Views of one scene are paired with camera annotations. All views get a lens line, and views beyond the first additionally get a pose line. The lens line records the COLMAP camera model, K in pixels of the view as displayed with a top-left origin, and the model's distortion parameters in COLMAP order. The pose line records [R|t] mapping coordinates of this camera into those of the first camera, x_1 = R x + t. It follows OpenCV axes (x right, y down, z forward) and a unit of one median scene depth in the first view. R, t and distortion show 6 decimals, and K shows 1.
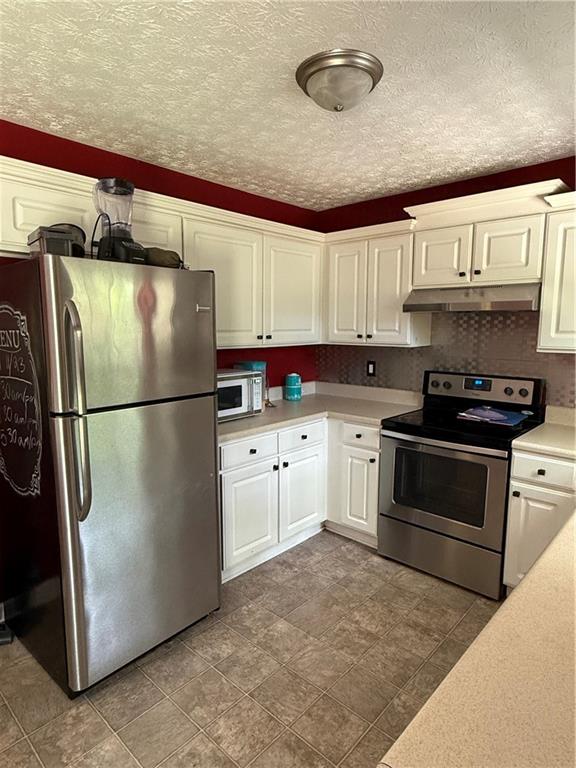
lens RADIAL K [[453.4, 0, 290.3], [0, 453.4, 385.1], [0, 0, 1]] dist [-0.000222, 0.001890]
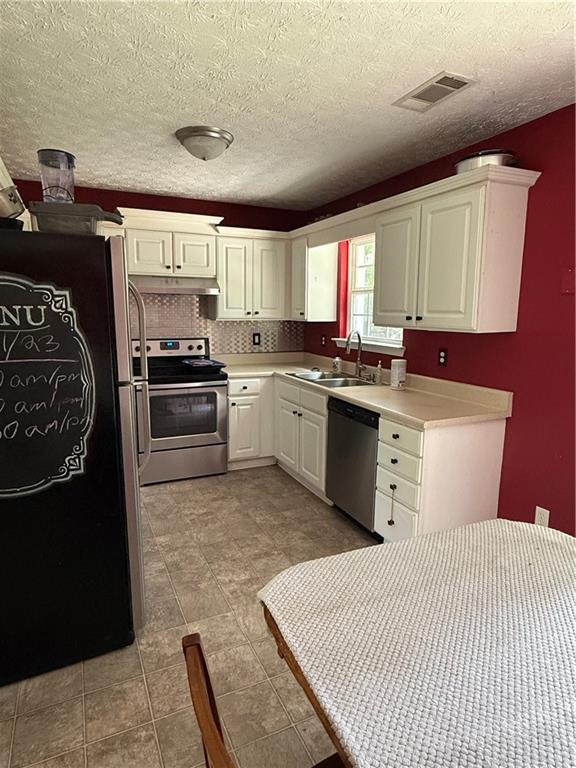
lens RADIAL K [[453.4, 0, 284.3], [0, 453.4, 384.5], [0, 0, 1]] dist [-0.000222, 0.001890]
pose [[0.383539, -0.152850, 0.910788, -0.931747], [0.108382, 0.986843, 0.119973, -0.015382], [-0.917143, 0.052699, 0.395059, 0.144607]]
